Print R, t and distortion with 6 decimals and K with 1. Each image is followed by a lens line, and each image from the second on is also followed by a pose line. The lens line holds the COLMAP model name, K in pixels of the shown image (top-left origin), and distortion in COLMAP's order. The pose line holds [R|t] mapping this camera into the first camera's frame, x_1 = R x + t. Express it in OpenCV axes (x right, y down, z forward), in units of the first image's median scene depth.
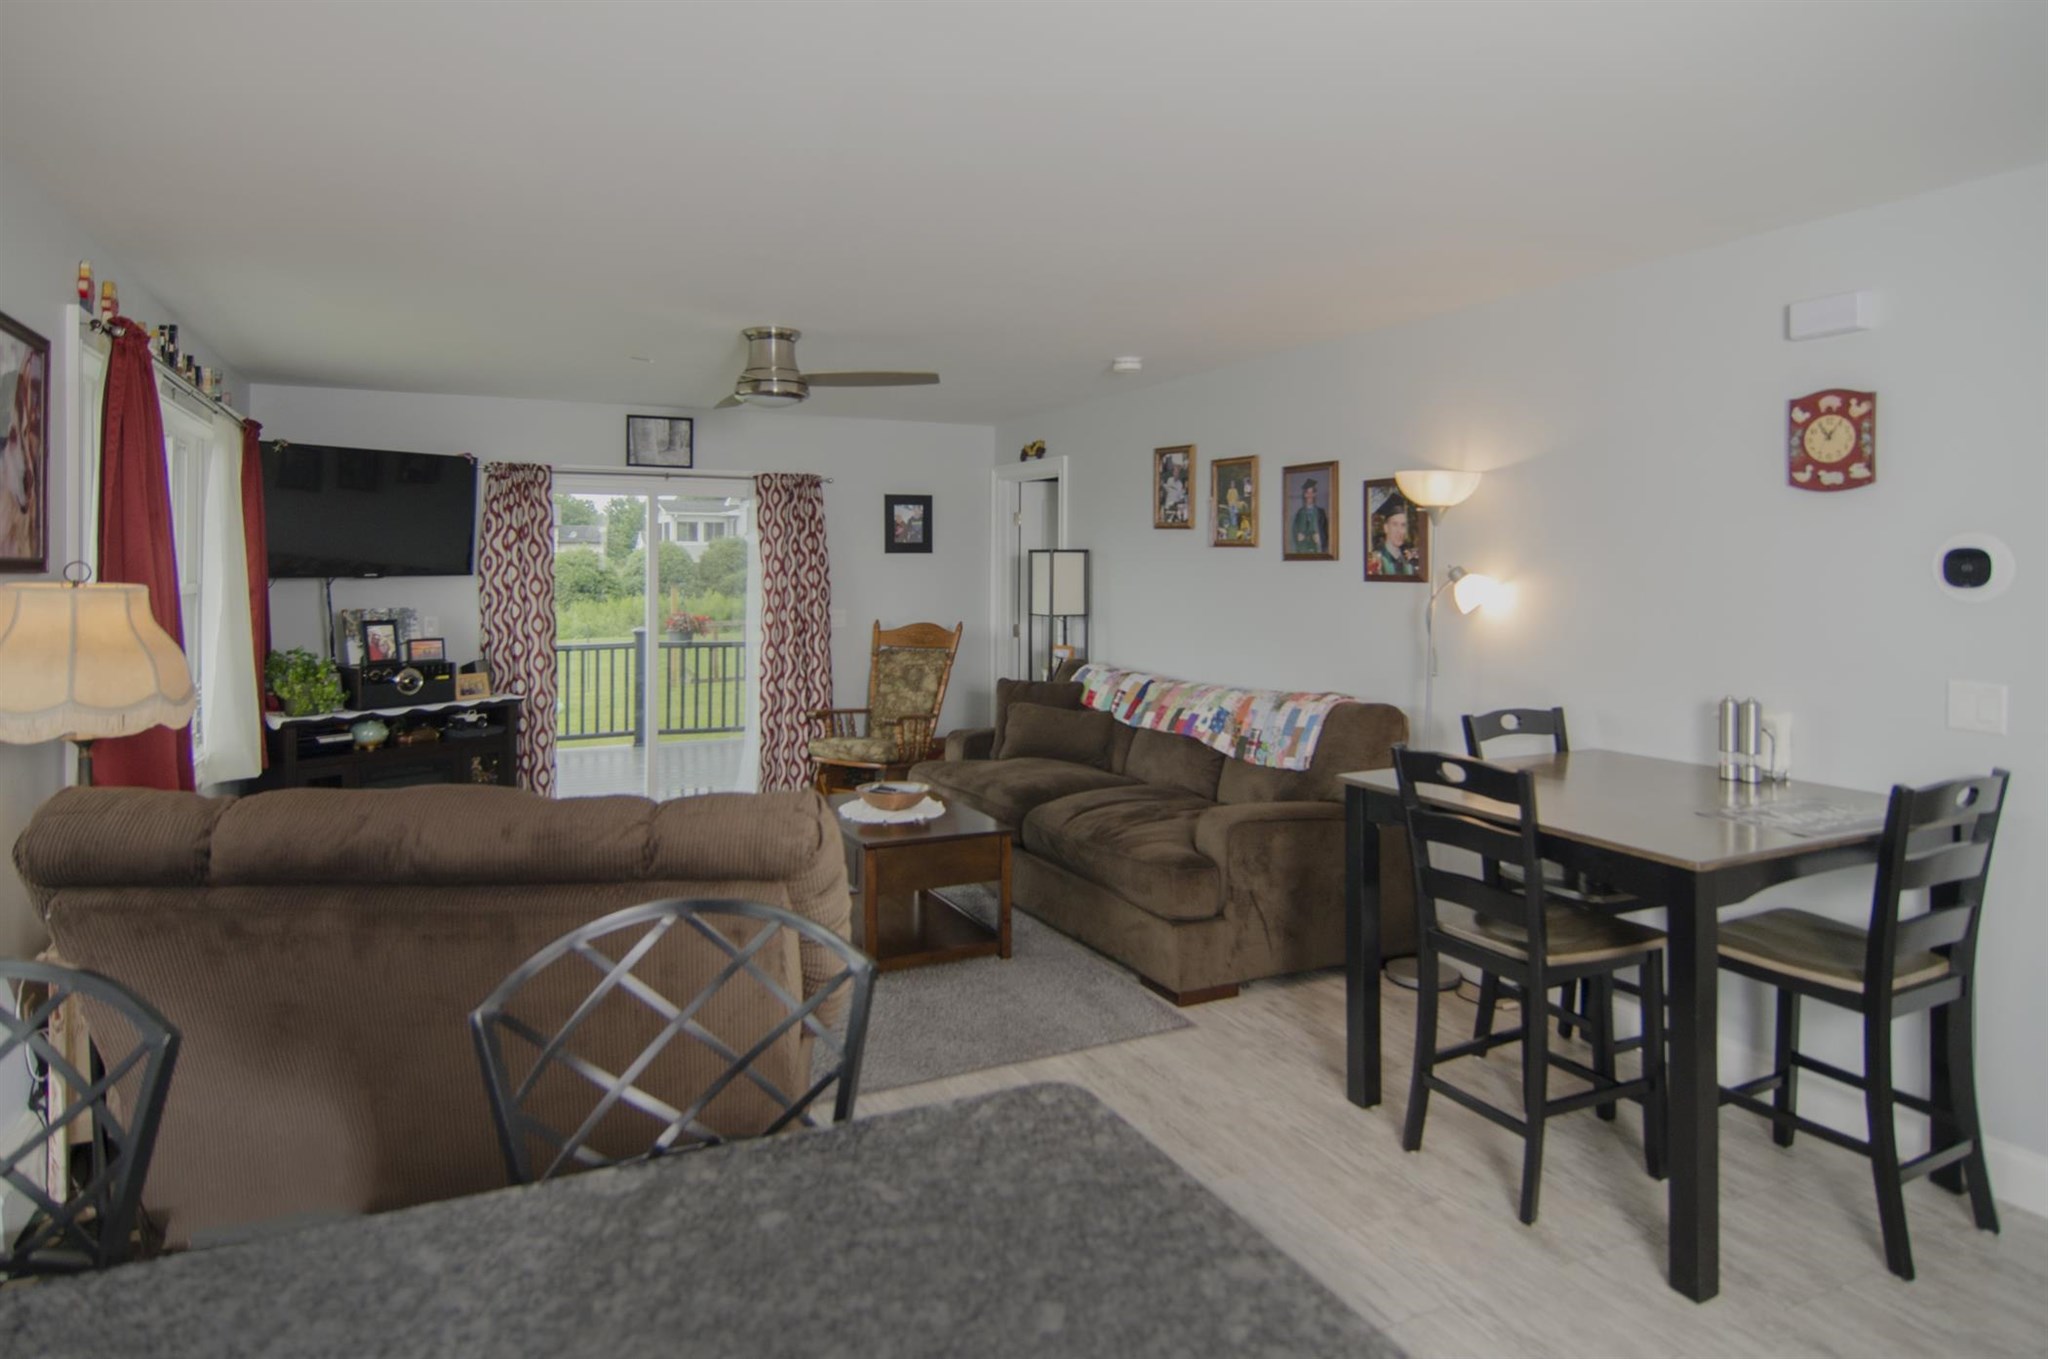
lens RADIAL K [[1138.9, 0, 1049.8], [0, 1138.9, 571.4], [0, 0, 1]] dist [0.015885, -0.000453]
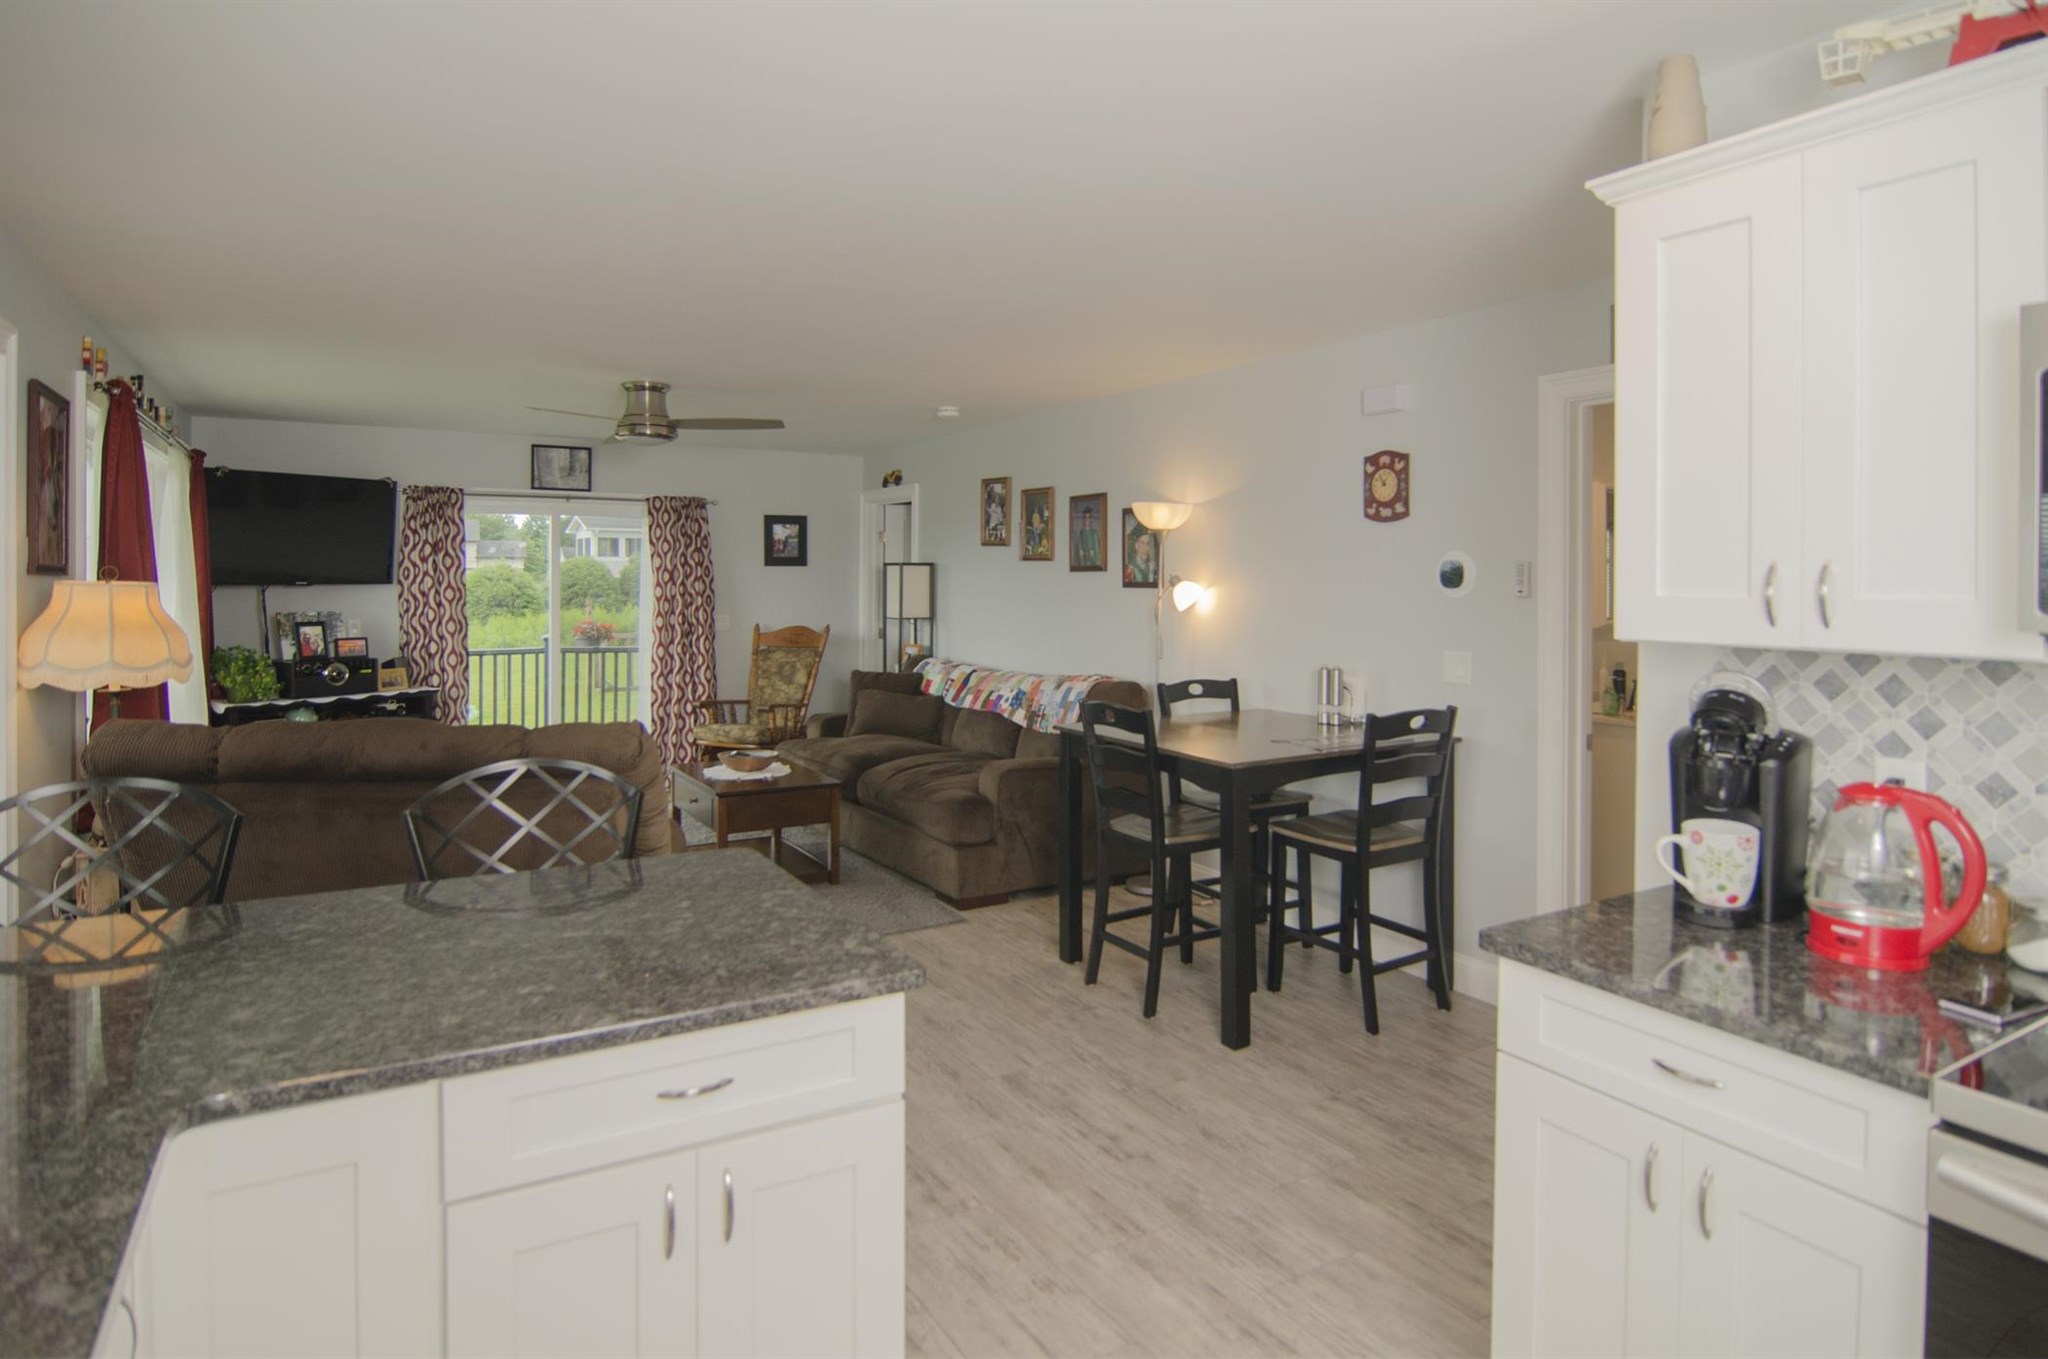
lens RADIAL K [[1088.7, 0, 1058.2], [0, 1088.7, 591.5], [0, 0, 1]] dist [-0.001673, -0.002310]
pose [[0.996403, 0.000735, 0.084733, 0.086853], [-0.001133, 0.999989, 0.004647, 0.006739], [-0.084729, -0.004727, 0.996393, -0.182736]]
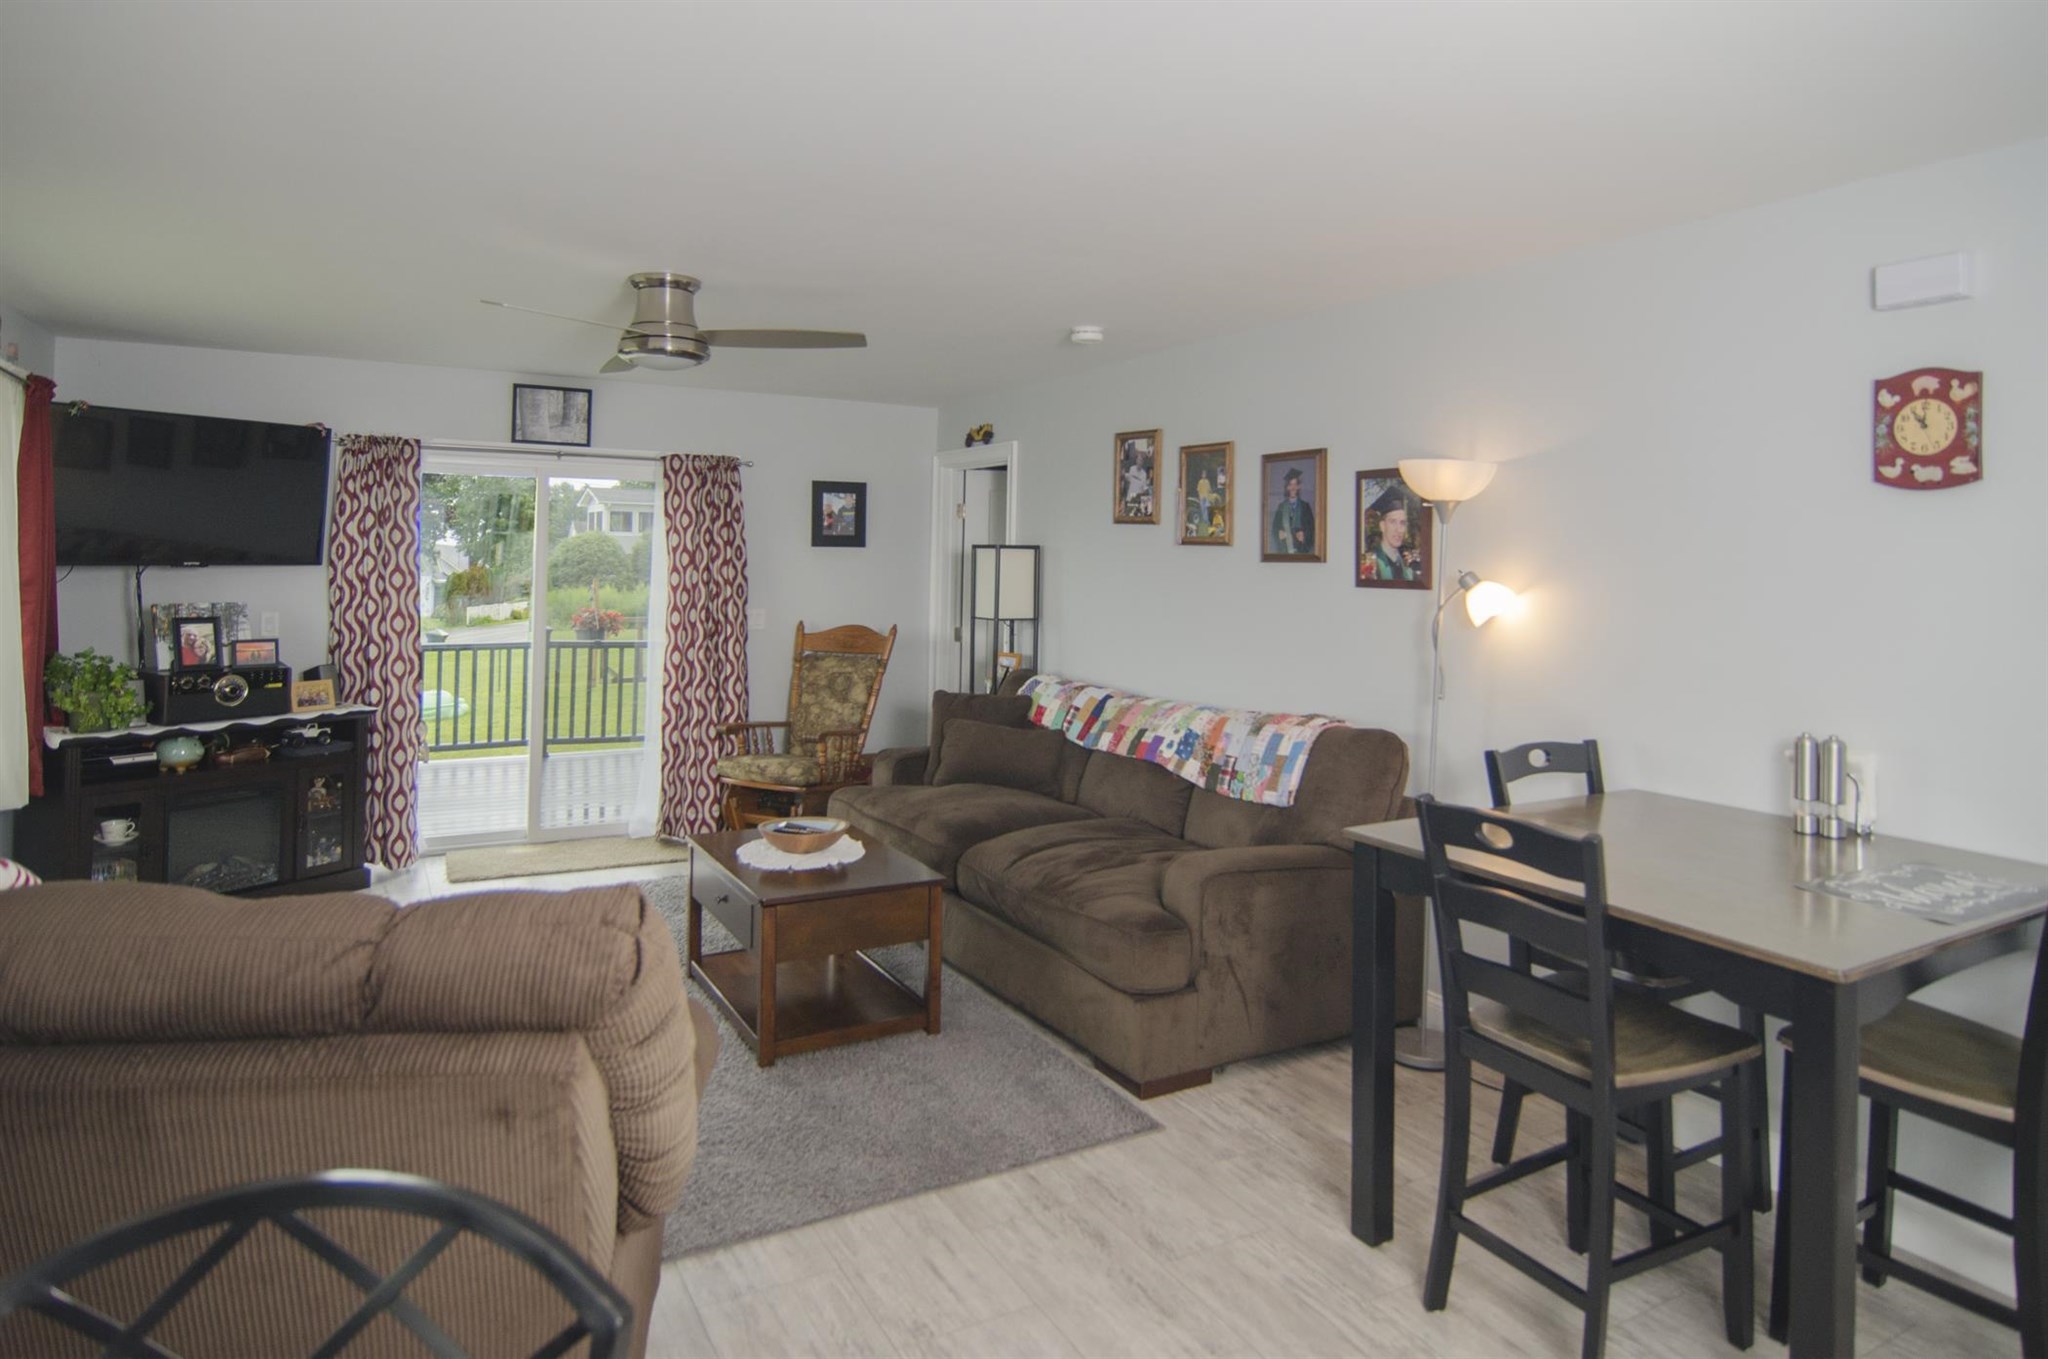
lens RADIAL K [[1164.4, 0, 1083.5], [0, 1164.4, 545.1], [0, 0, 1]] dist [-0.003433, -0.002553]
pose [[0.997310, 0.014928, 0.071757, 0.003675], [-0.013500, 0.999702, -0.020344, -0.002016], [-0.072039, 0.019321, 0.997215, 0.111404]]
